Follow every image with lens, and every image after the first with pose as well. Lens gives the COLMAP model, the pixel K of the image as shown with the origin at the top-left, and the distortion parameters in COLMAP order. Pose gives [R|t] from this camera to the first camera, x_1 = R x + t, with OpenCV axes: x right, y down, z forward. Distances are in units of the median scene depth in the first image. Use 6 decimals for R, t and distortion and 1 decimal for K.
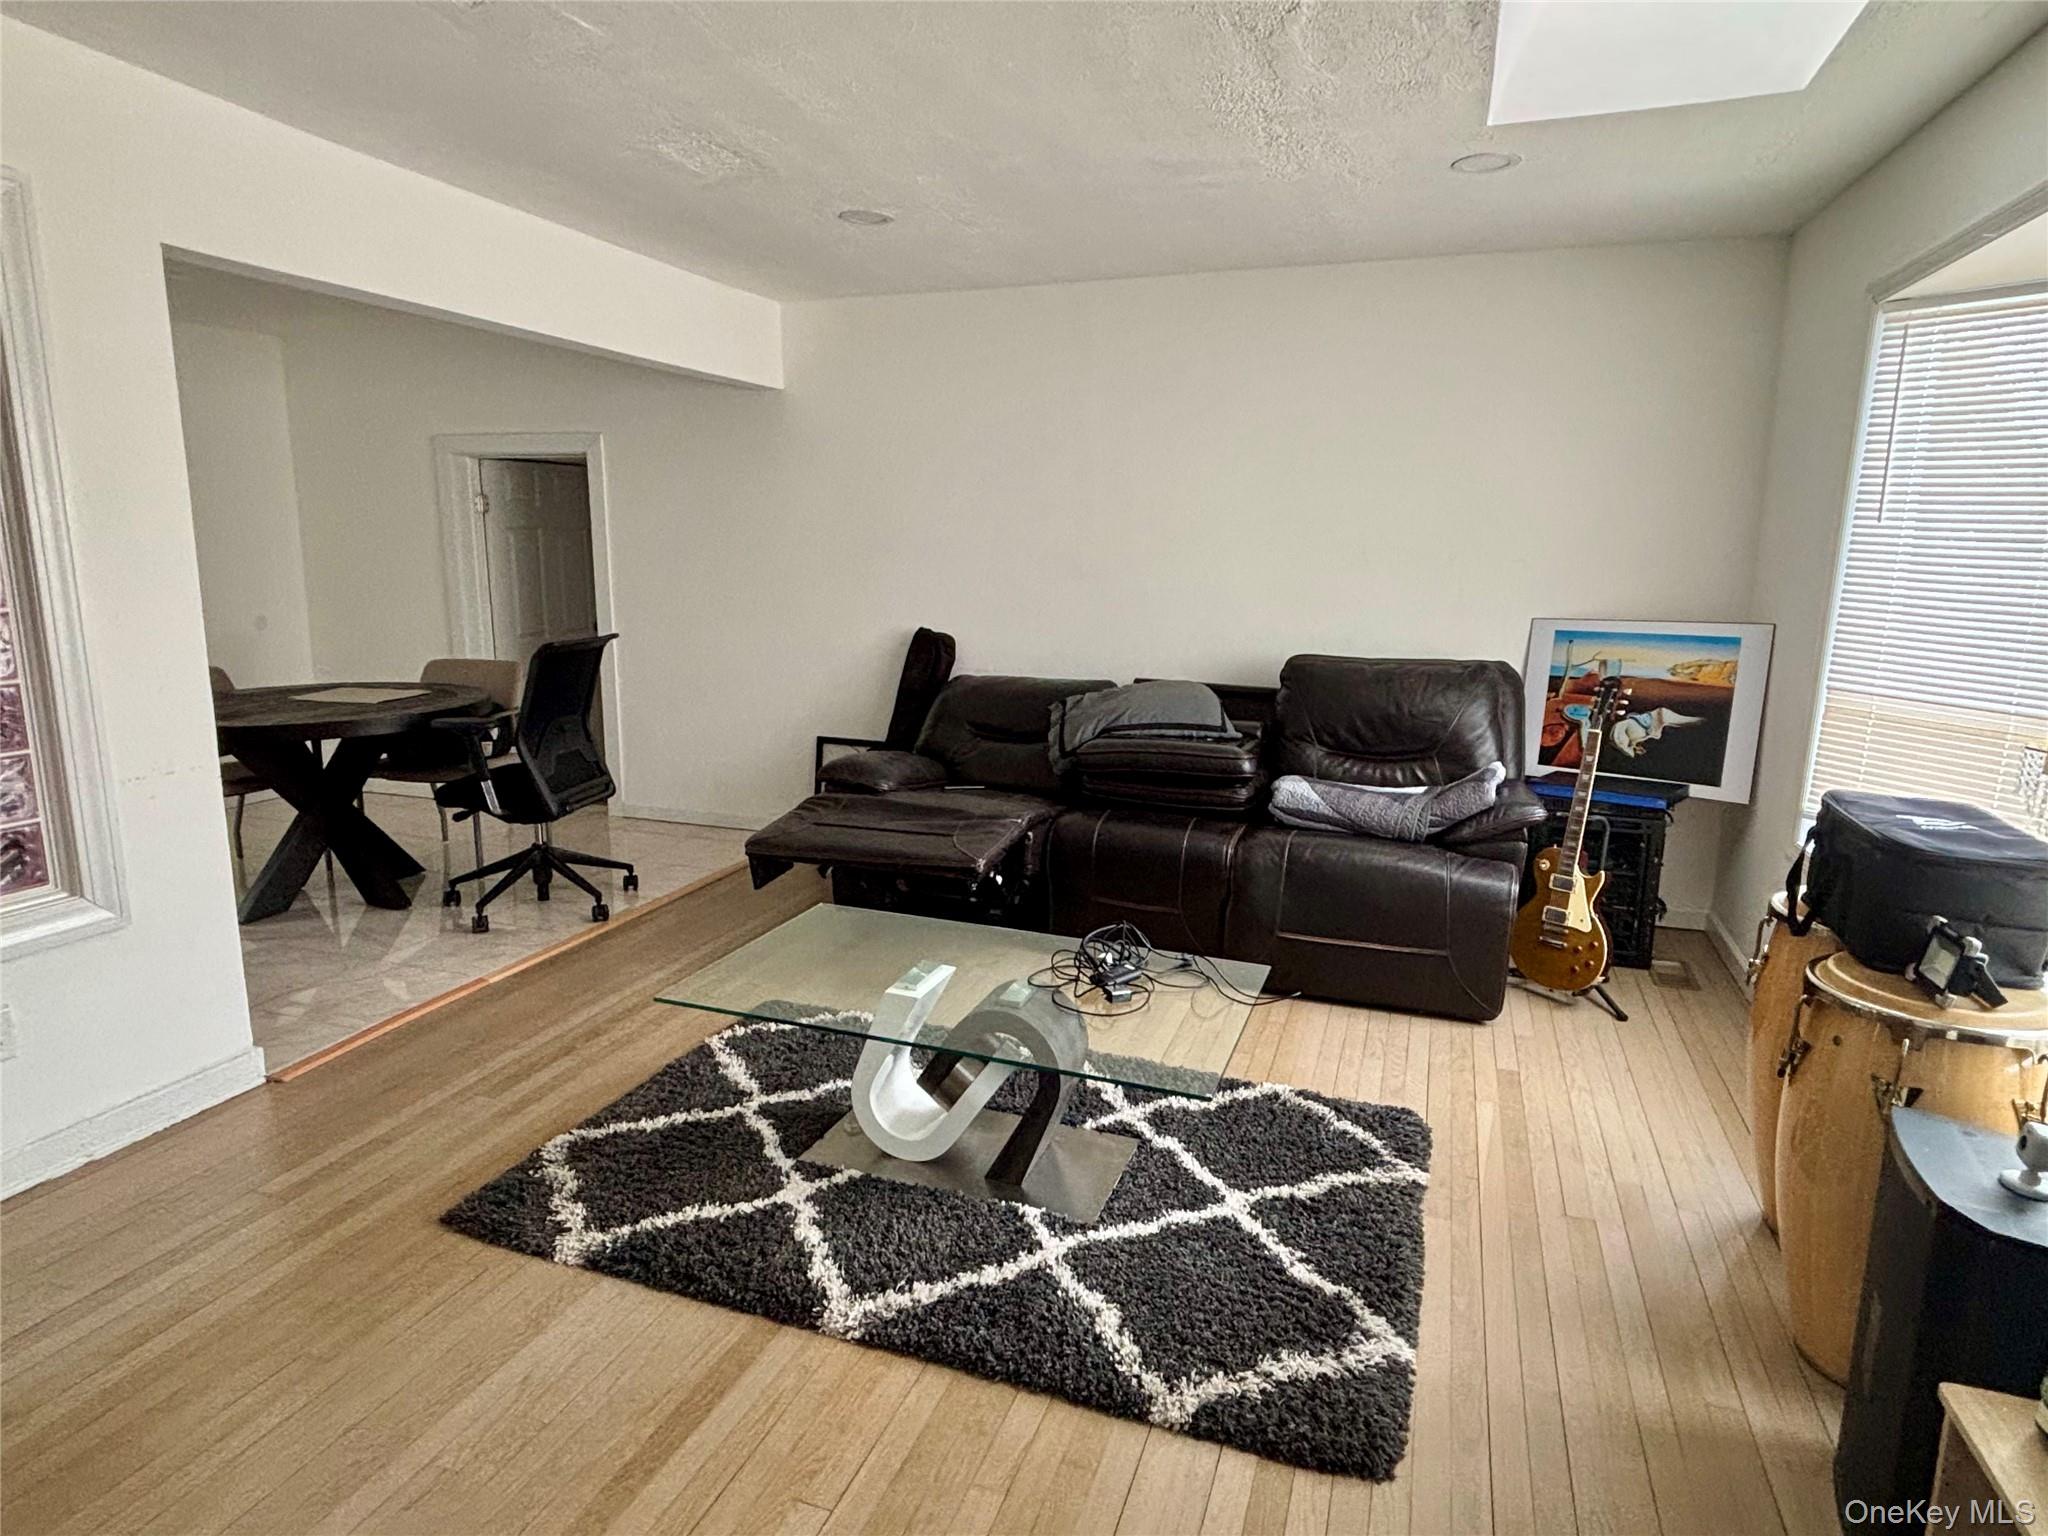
lens RADIAL K [[1169.2, 0, 1015.5], [0, 1169.2, 766.2], [0, 0, 1]] dist [0.022524, -0.003371]
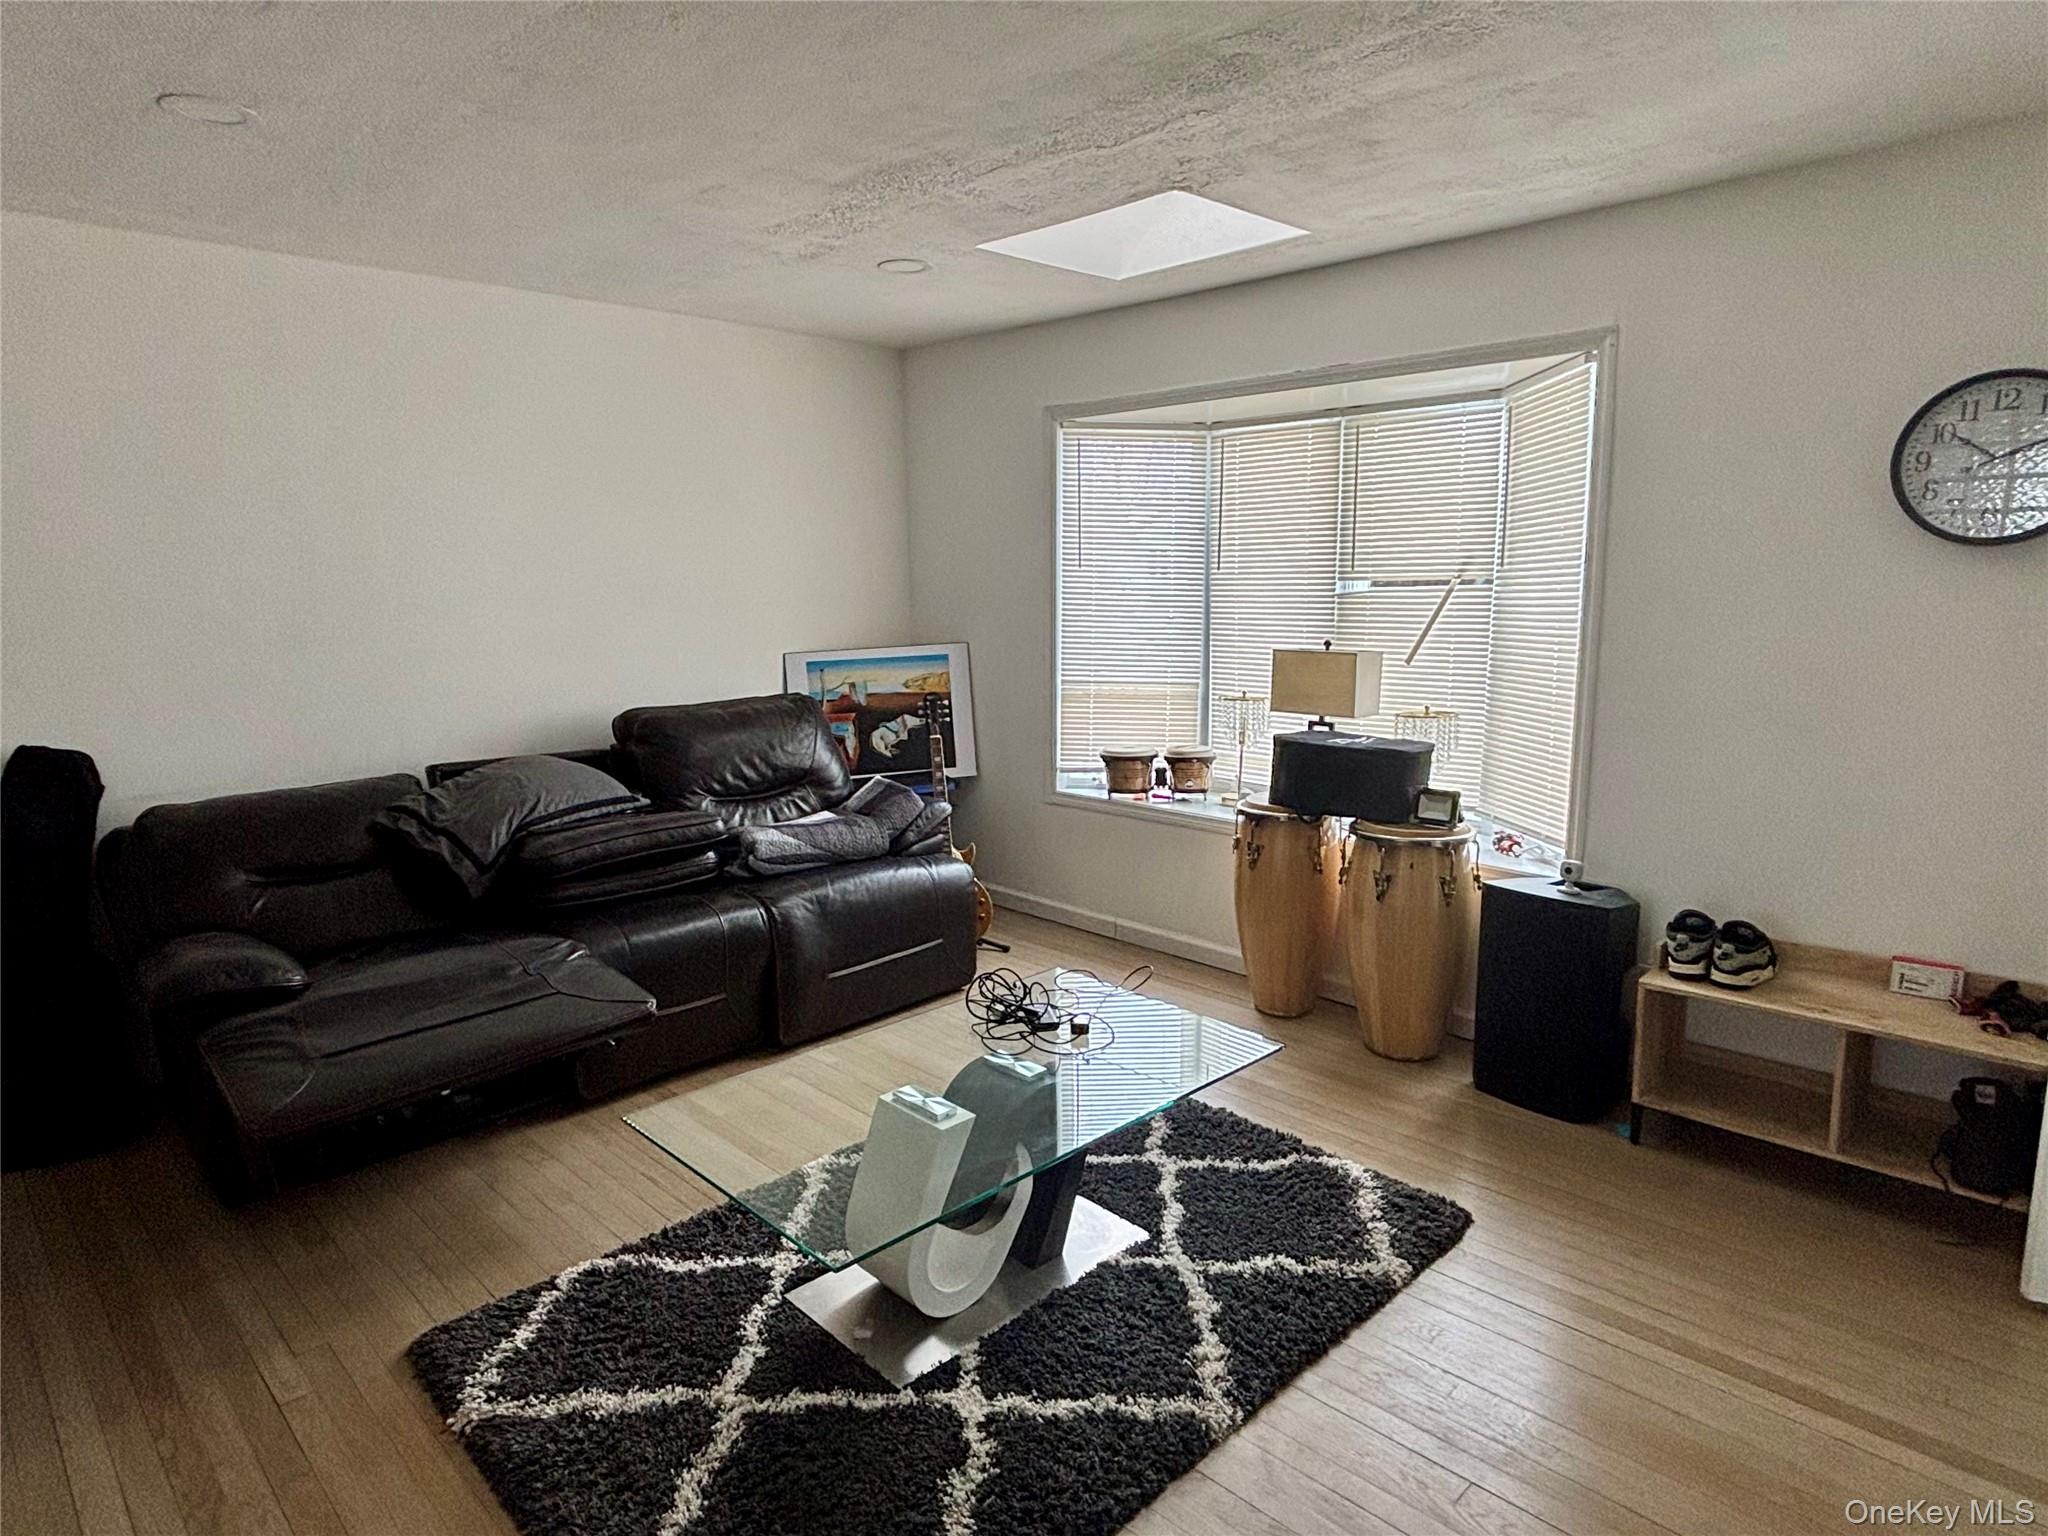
lens RADIAL K [[1169.2, 0, 1018.5], [0, 1169.2, 768.1], [0, 0, 1]] dist [0.022524, -0.003371]
pose [[0.428270, -0.163891, 0.888664, -0.699963], [0.186450, 0.978281, 0.090563, -0.114625], [-0.884206, 0.126906, 0.449526, 0.463856]]
